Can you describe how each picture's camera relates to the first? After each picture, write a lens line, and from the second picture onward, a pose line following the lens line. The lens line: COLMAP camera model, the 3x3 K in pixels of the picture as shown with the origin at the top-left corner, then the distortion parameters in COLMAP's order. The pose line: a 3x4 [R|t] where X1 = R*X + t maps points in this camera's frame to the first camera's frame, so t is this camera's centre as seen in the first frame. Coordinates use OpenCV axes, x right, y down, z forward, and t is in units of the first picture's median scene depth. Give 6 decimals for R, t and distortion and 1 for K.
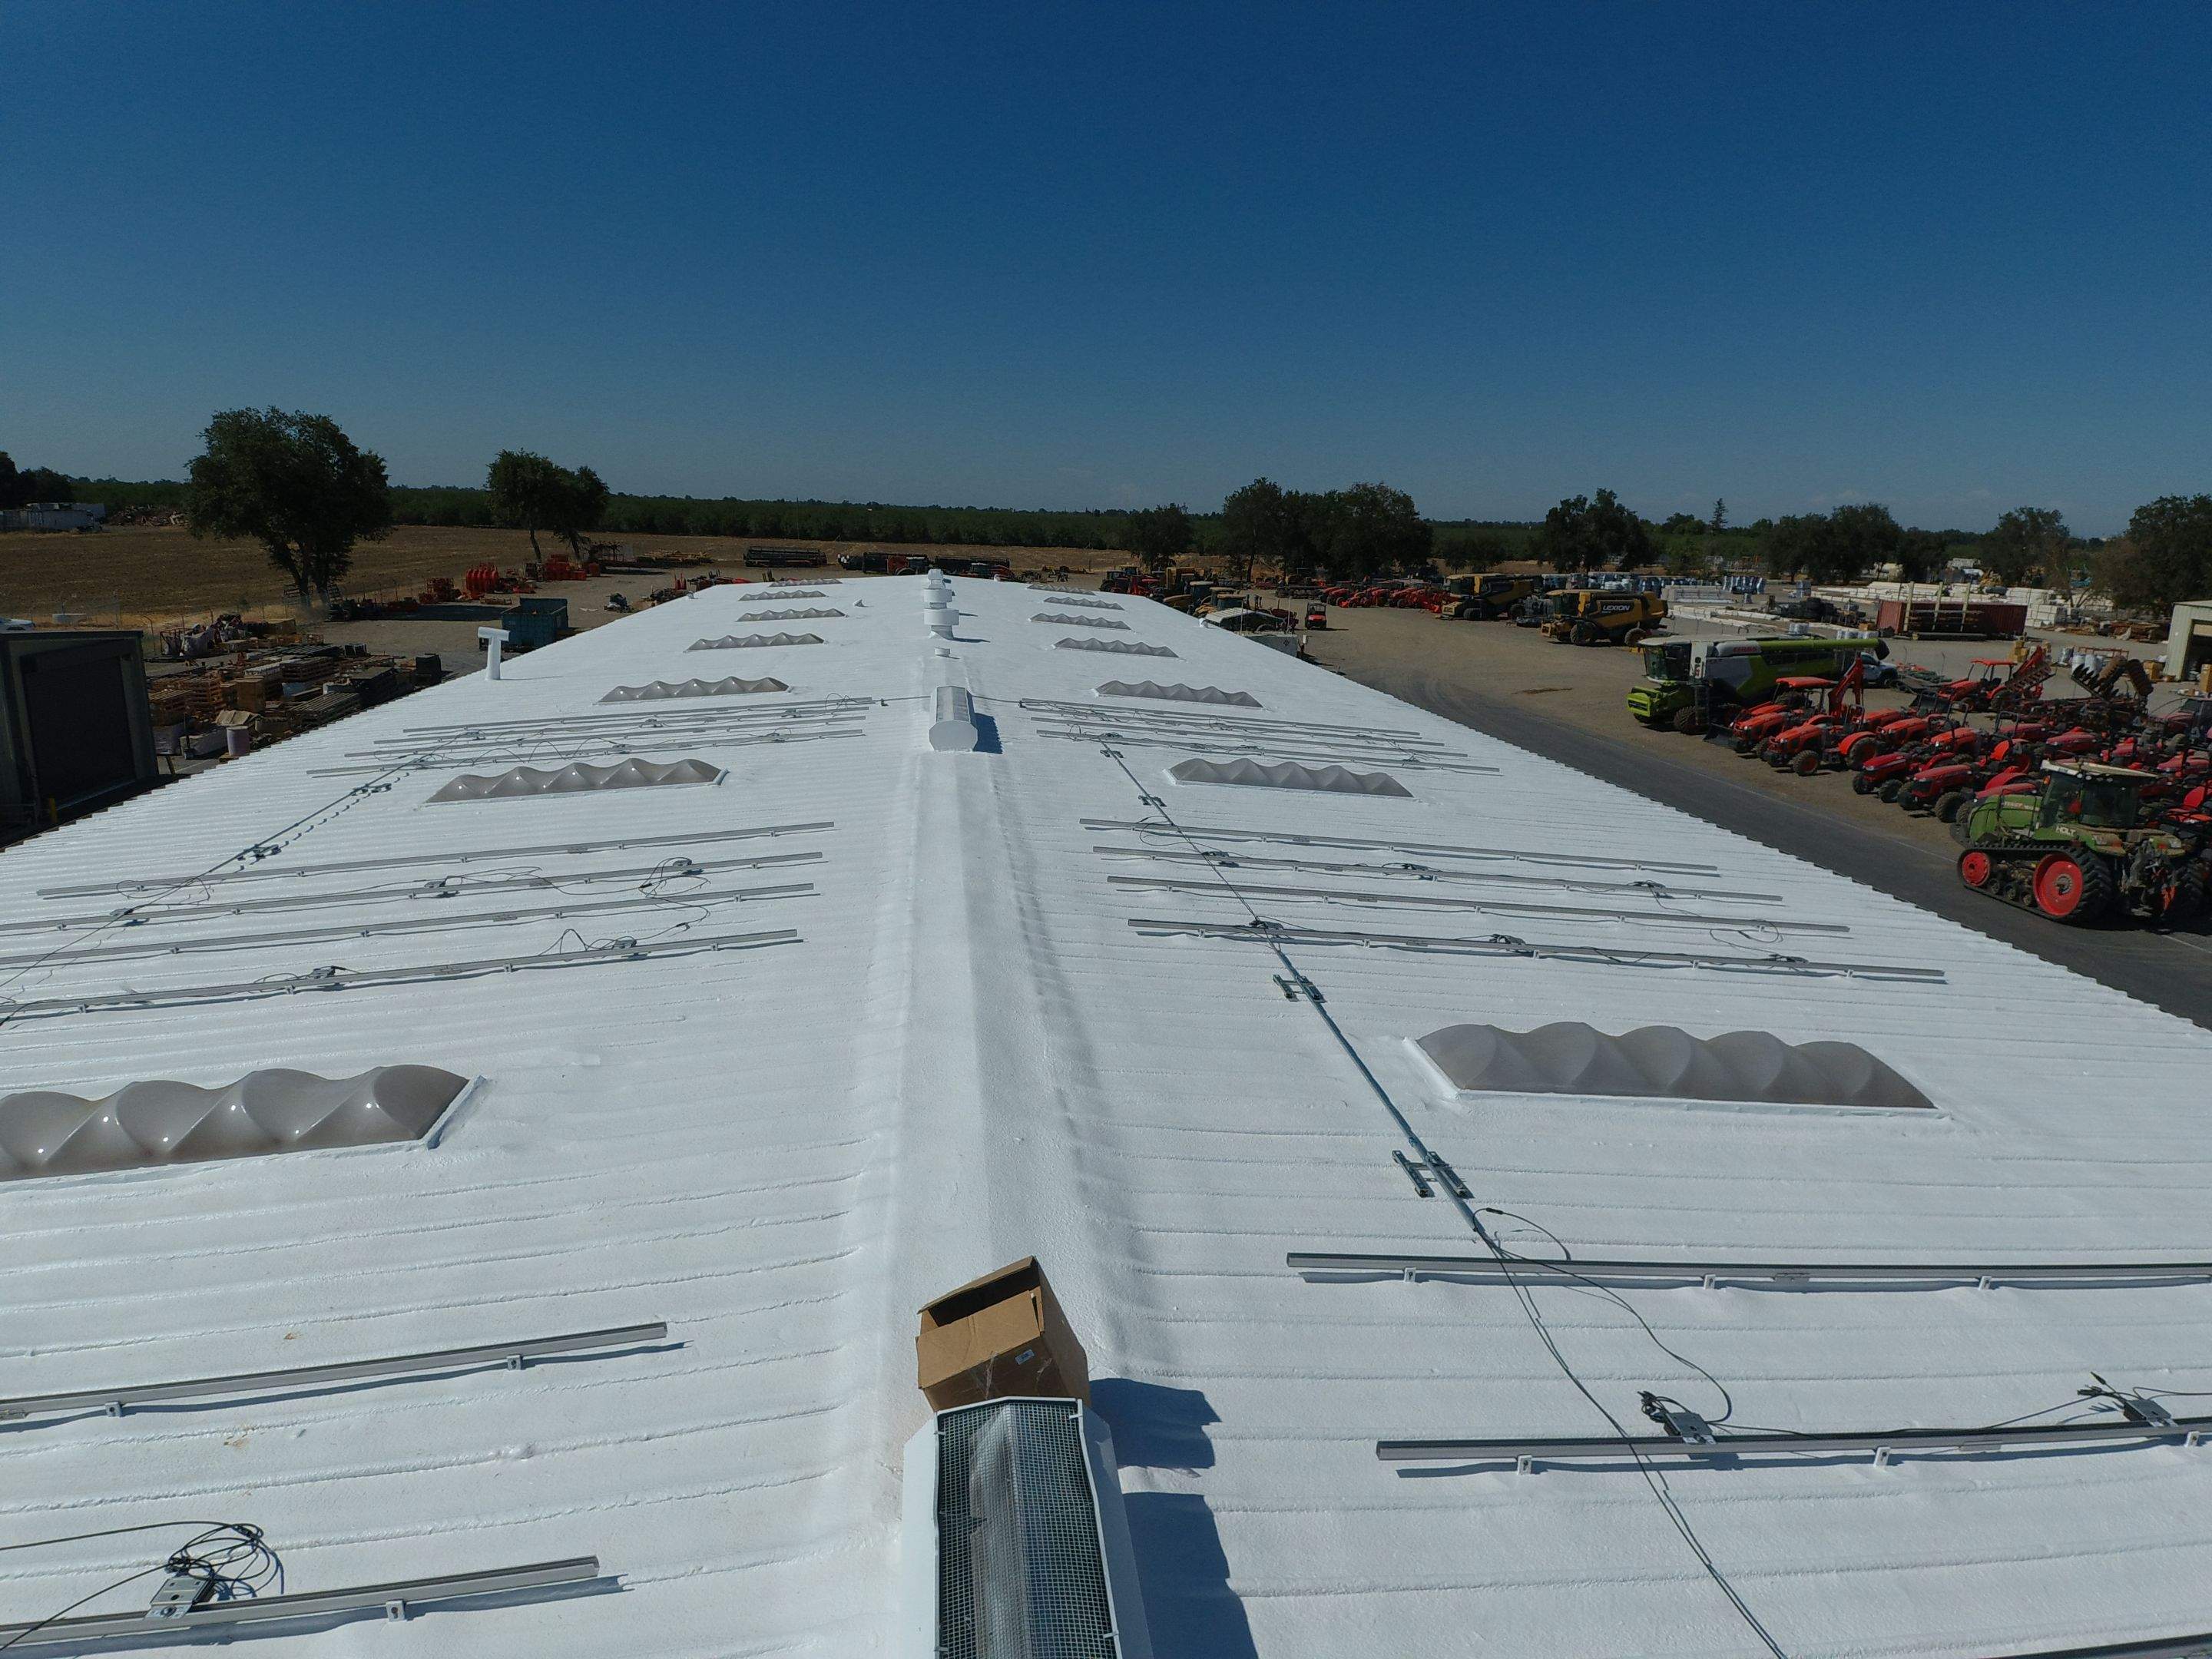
lens RADIAL K [[1314.1, 0, 1146.5], [0, 1314.1, 836.2], [0, 0, 1]] dist [0.086308, -0.112501]
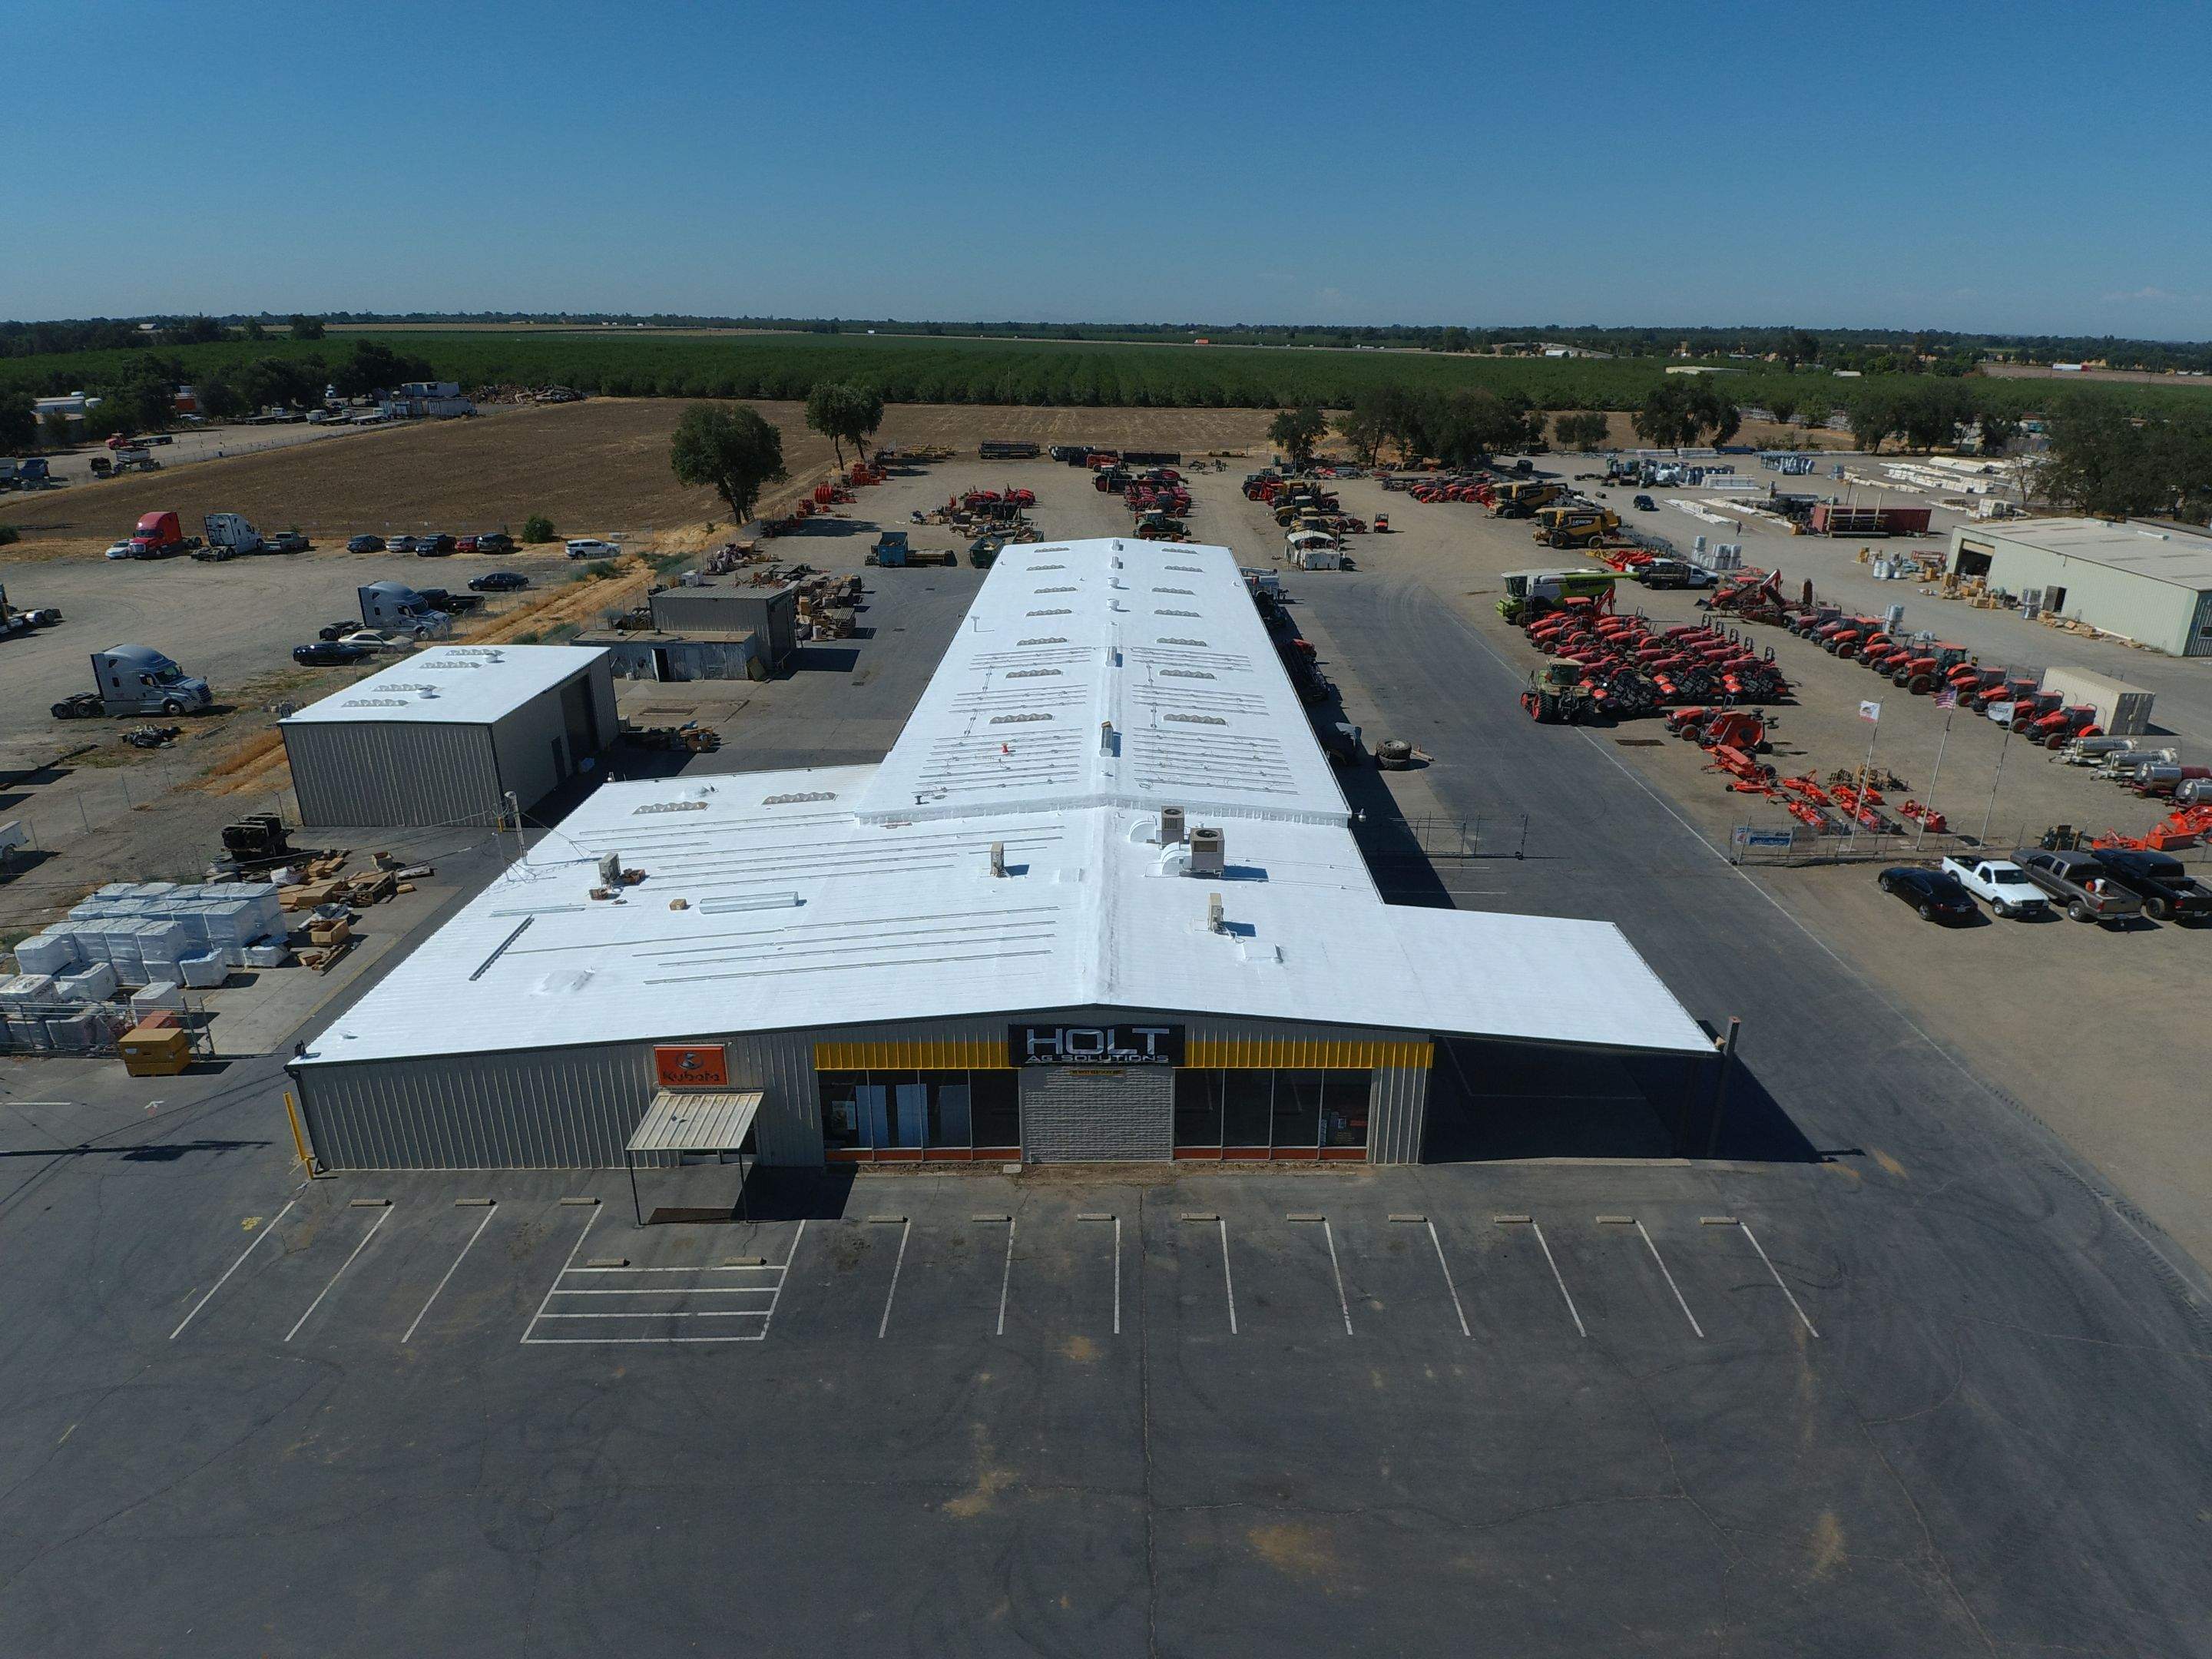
lens RADIAL K [[1314.1, 0, 1146.5], [0, 1314.1, 836.2], [0, 0, 1]] dist [0.086308, -0.112501]
pose [[0.989601, 0.033388, -0.139911, 0.079010], [-0.015156, 0.991477, 0.129401, -0.009562], [0.143039, -0.125935, 0.981672, -0.439740]]
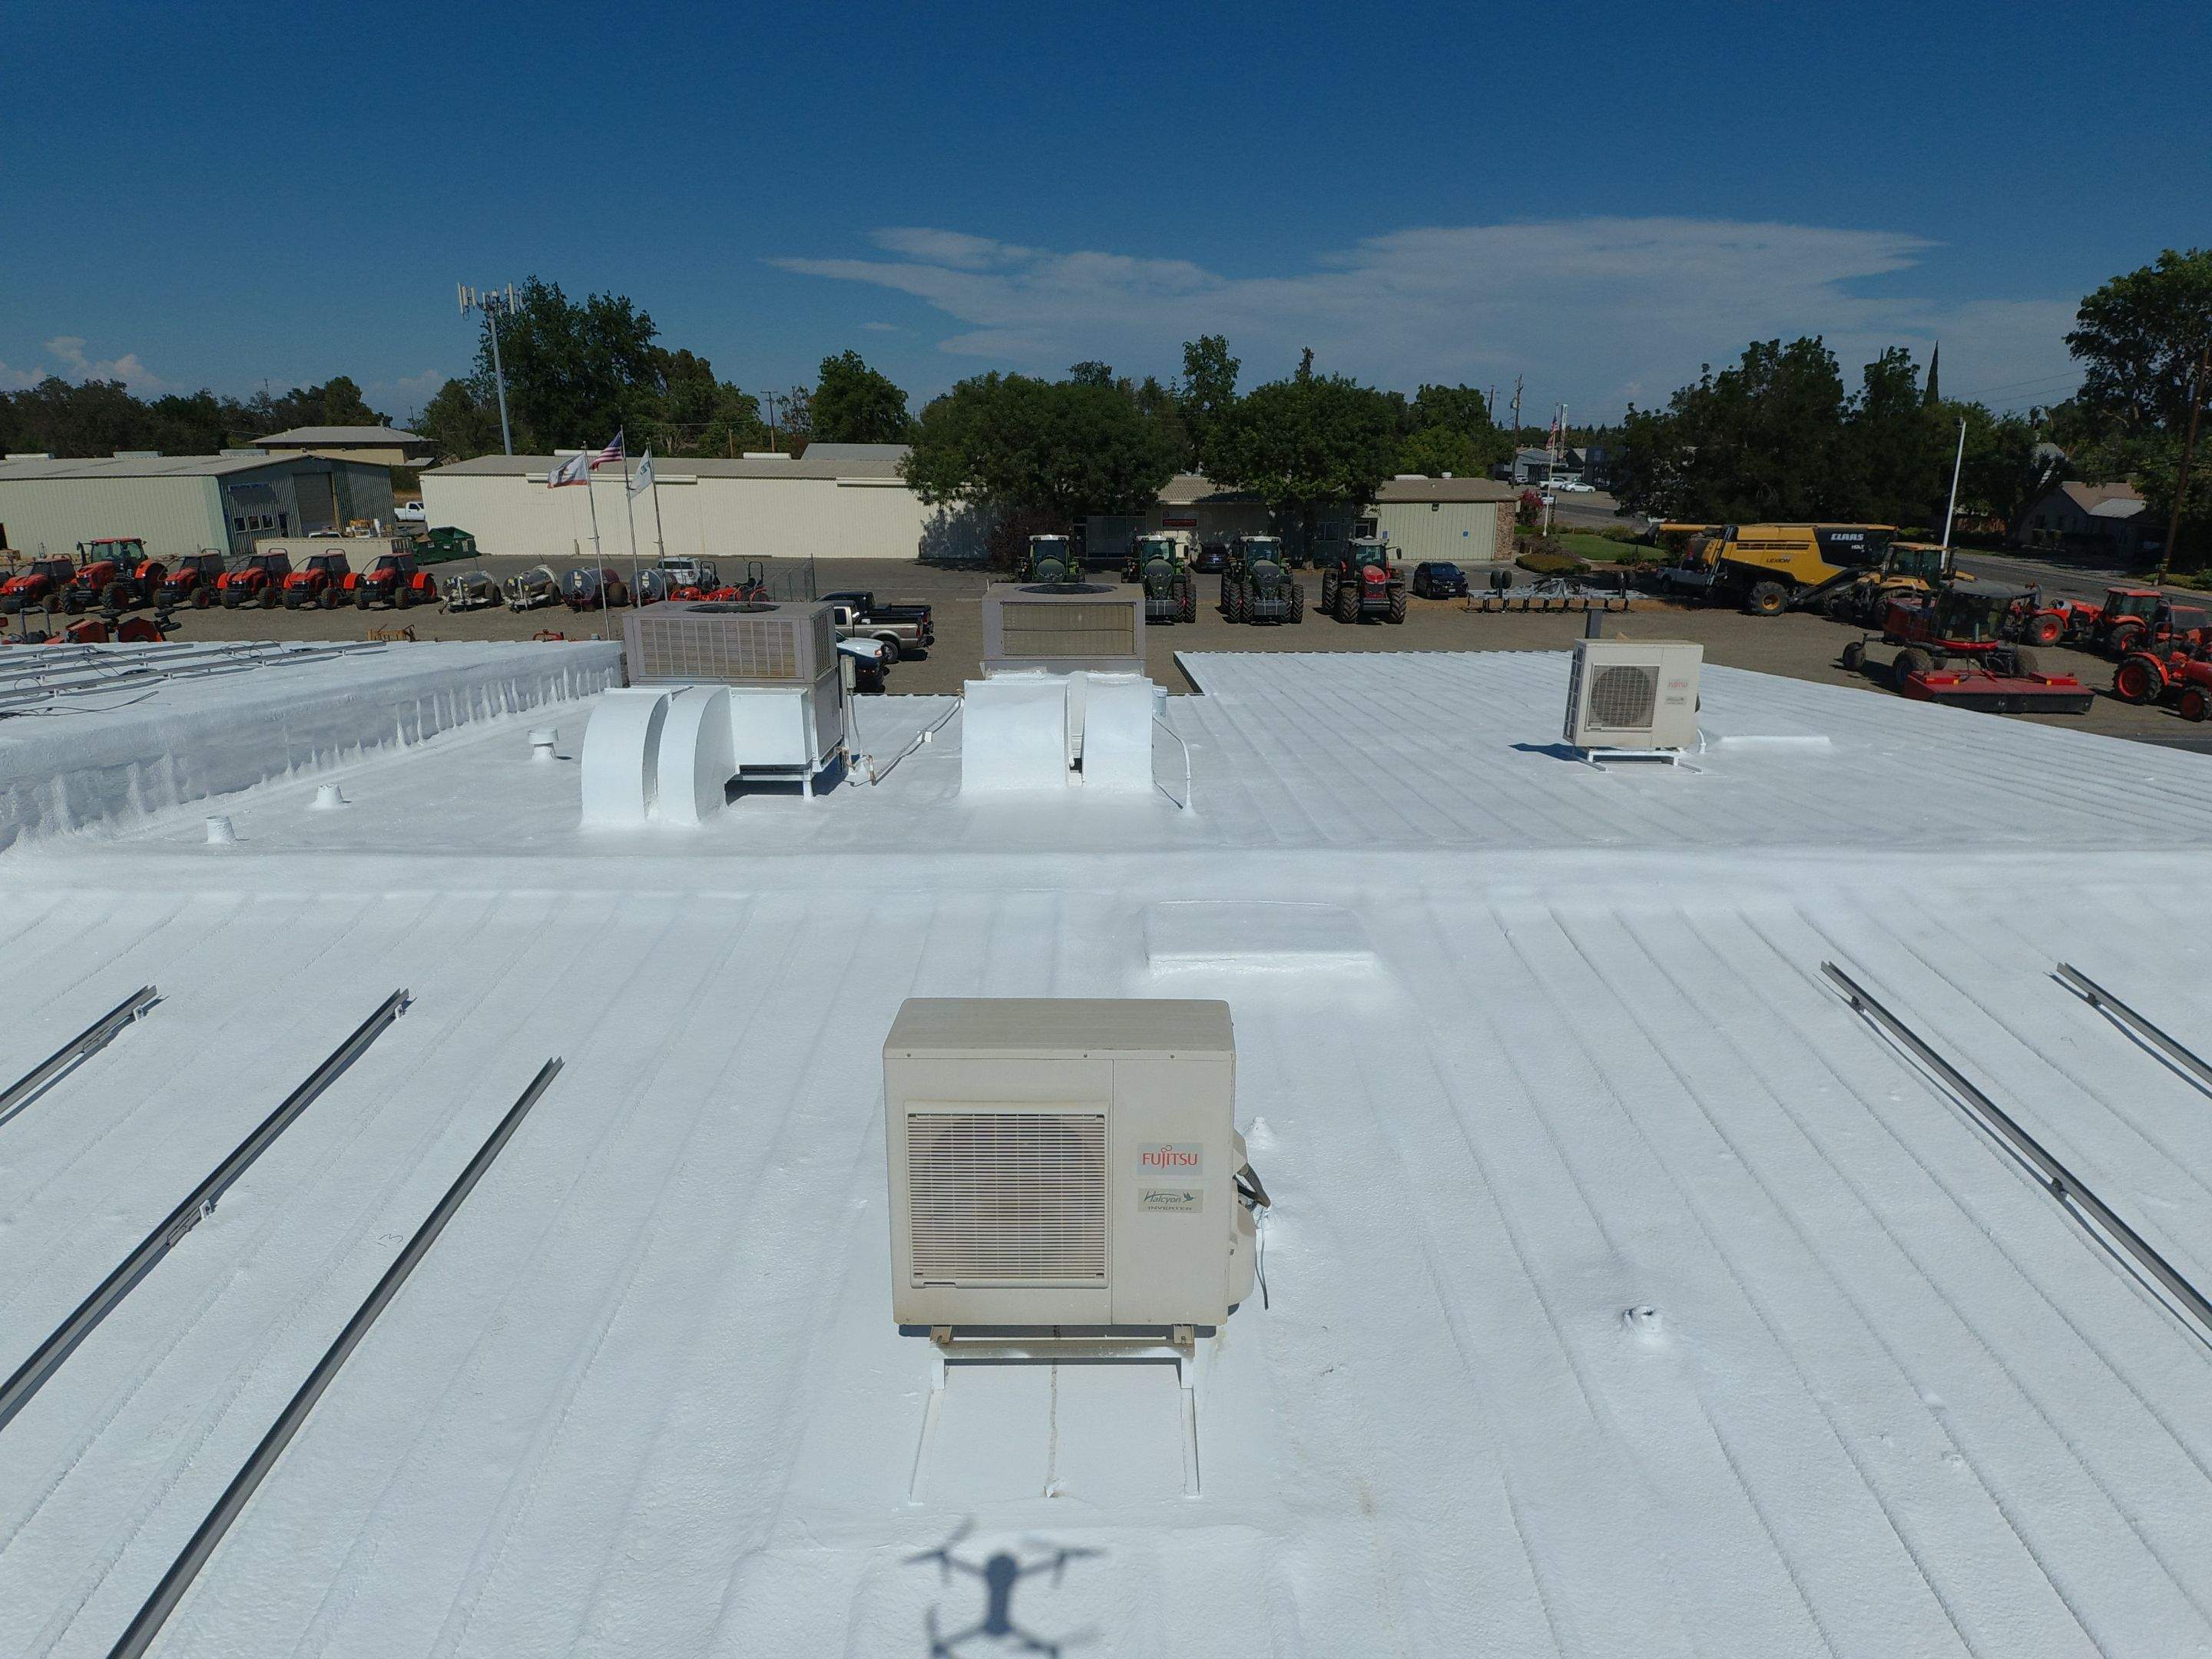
lens RADIAL K [[1314.1, 0, 1146.5], [0, 1314.1, 836.2], [0, 0, 1]] dist [0.086308, -0.112501]
pose [[0.129029, -0.314959, 0.940294, -0.040469], [0.235540, 0.930817, 0.279464, 0.030414], [-0.963261, 0.185417, 0.194288, -0.089164]]
